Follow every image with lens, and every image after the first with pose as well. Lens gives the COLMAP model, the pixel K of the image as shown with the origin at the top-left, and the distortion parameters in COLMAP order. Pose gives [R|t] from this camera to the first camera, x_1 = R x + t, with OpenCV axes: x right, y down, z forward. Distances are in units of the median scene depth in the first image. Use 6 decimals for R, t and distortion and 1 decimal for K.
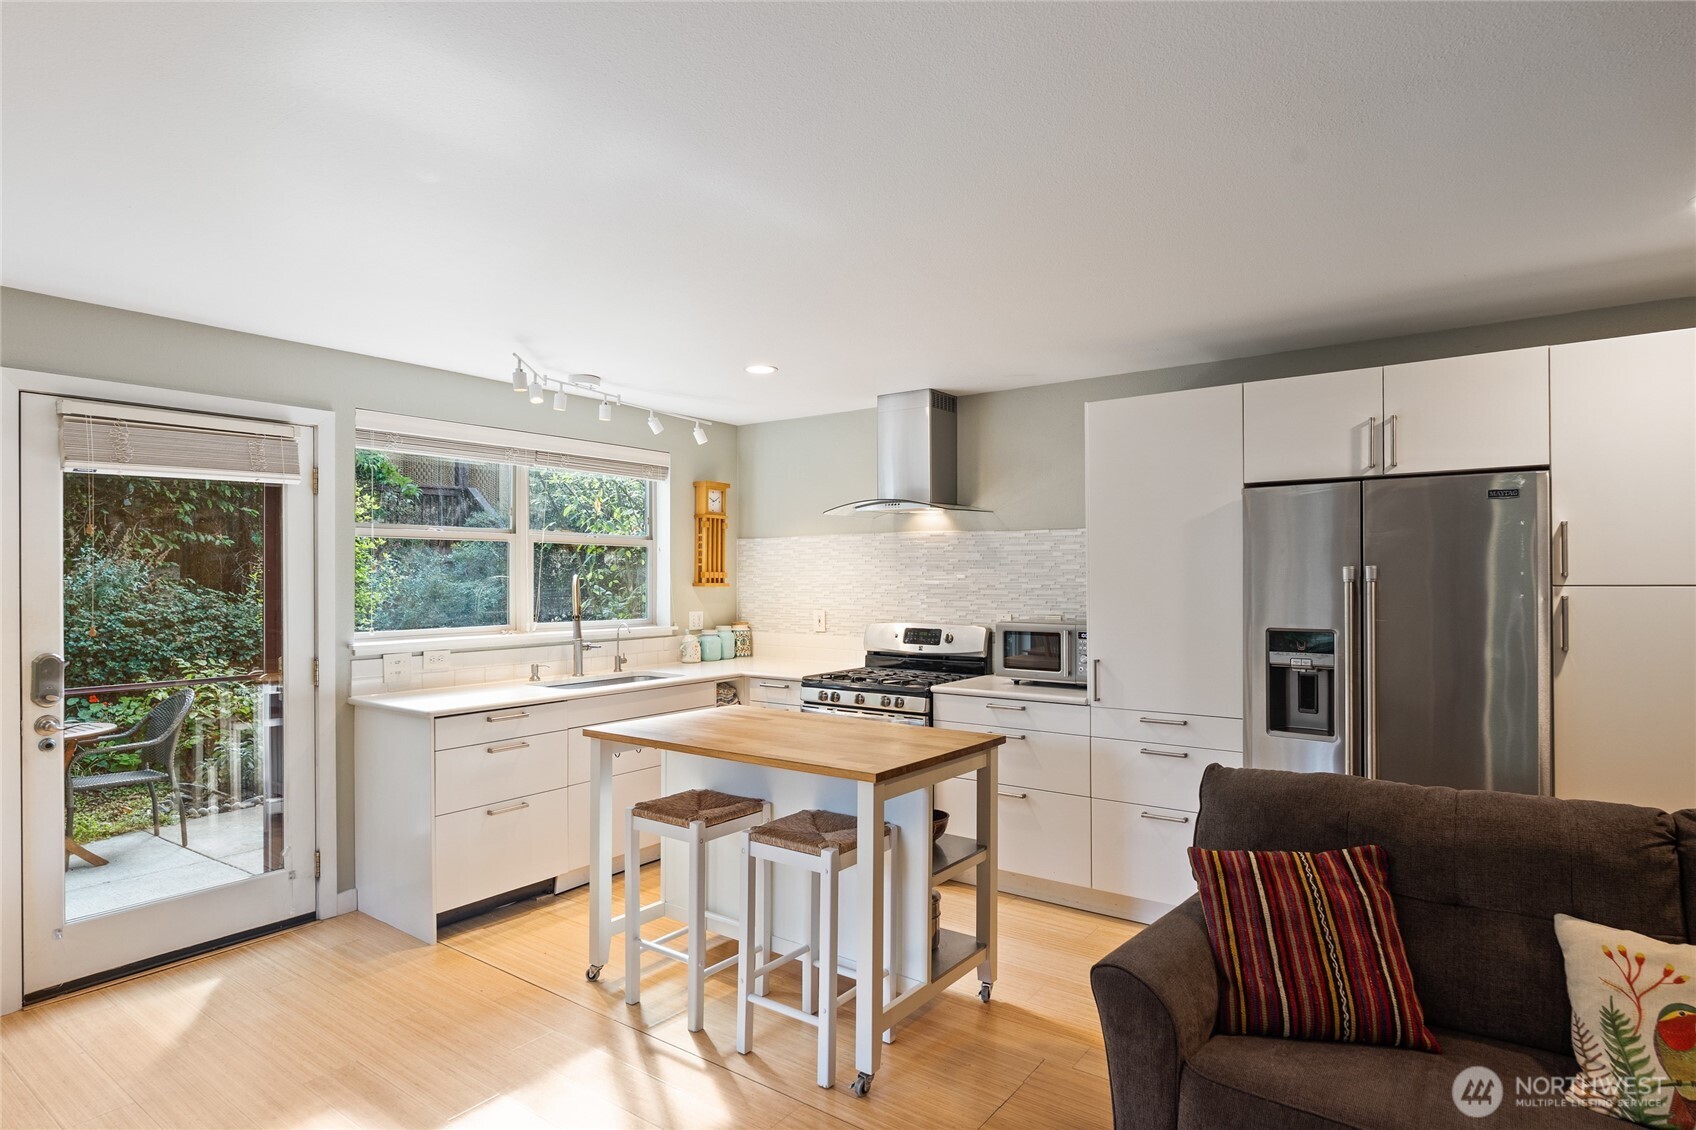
lens RADIAL K [[917.7, 0, 849.6], [0, 917.7, 568.5], [0, 0, 1]] dist [-0.000756, -0.000072]
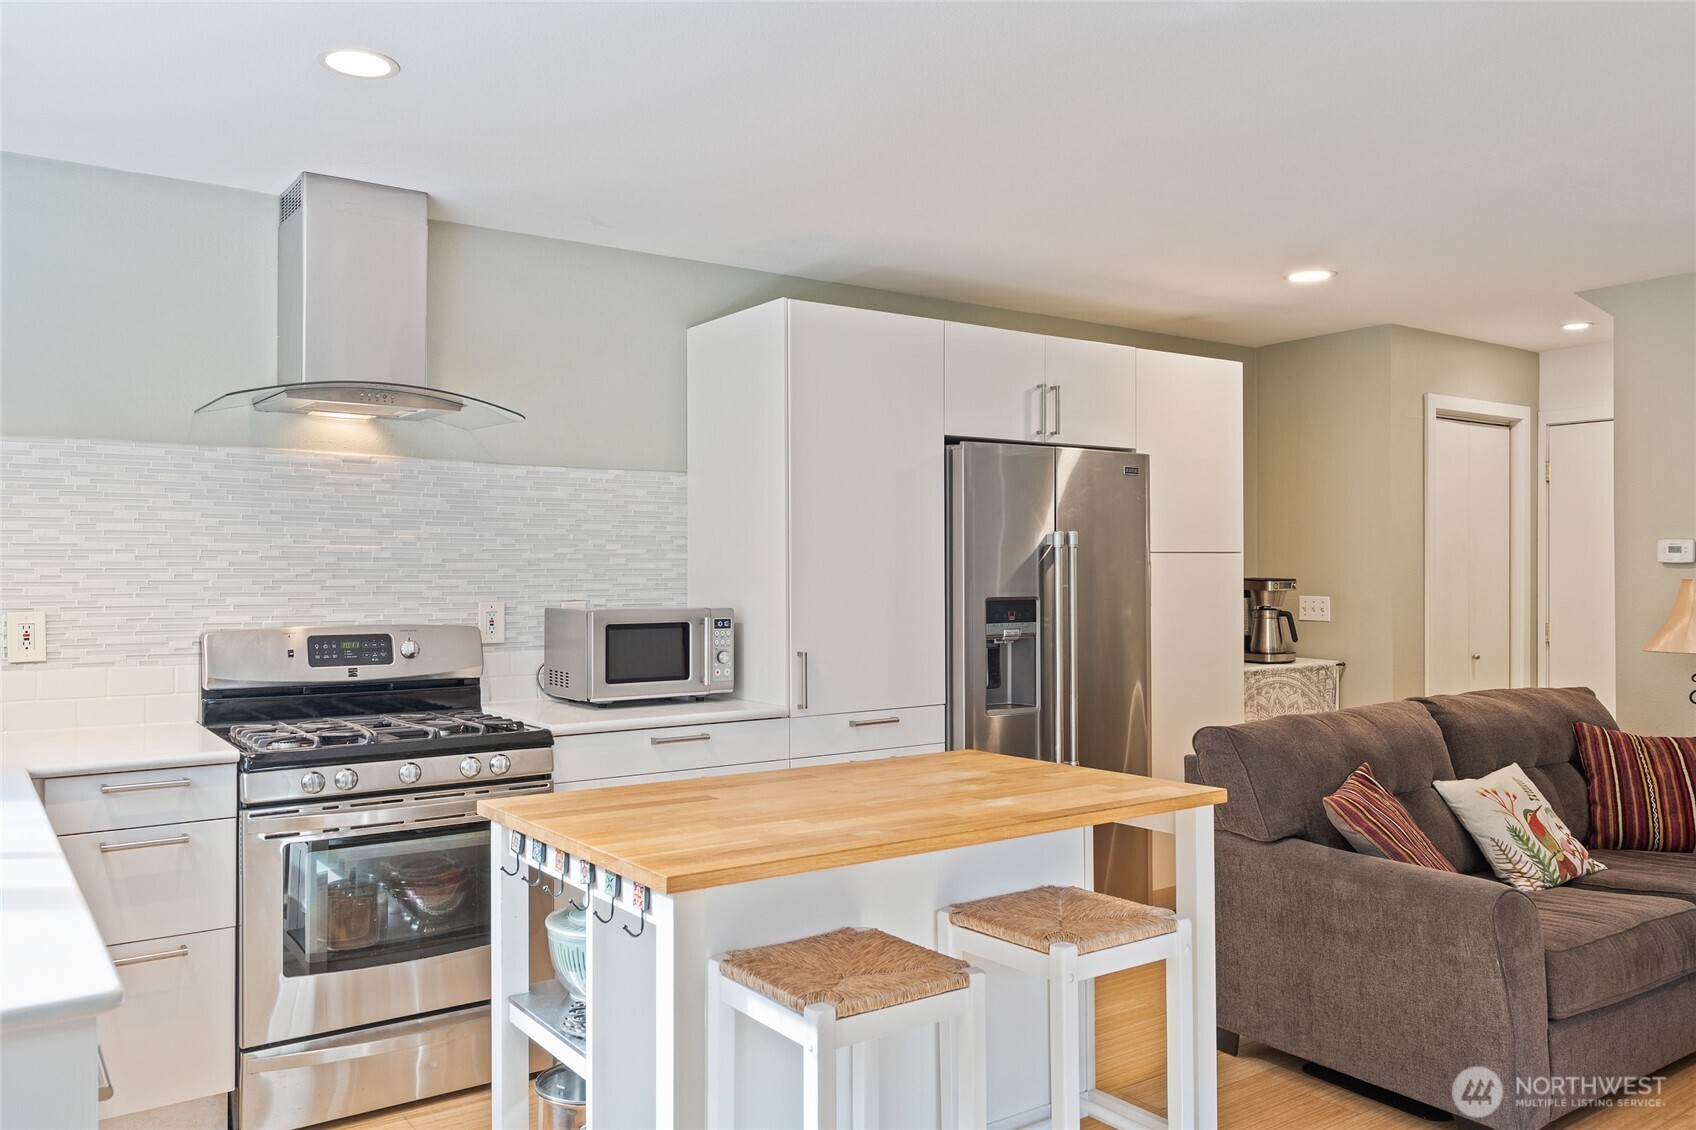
lens RADIAL K [[1310.7, 0, 849.2], [0, 1310.7, 567.9], [0, 0, 1]] dist [0.002905, 0.000878]
pose [[0.311585, 0.004217, 0.950209, -0.569148], [-0.006098, 0.999978, -0.002438, 0.027775], [-0.950199, -0.005035, 0.311604, 0.507936]]
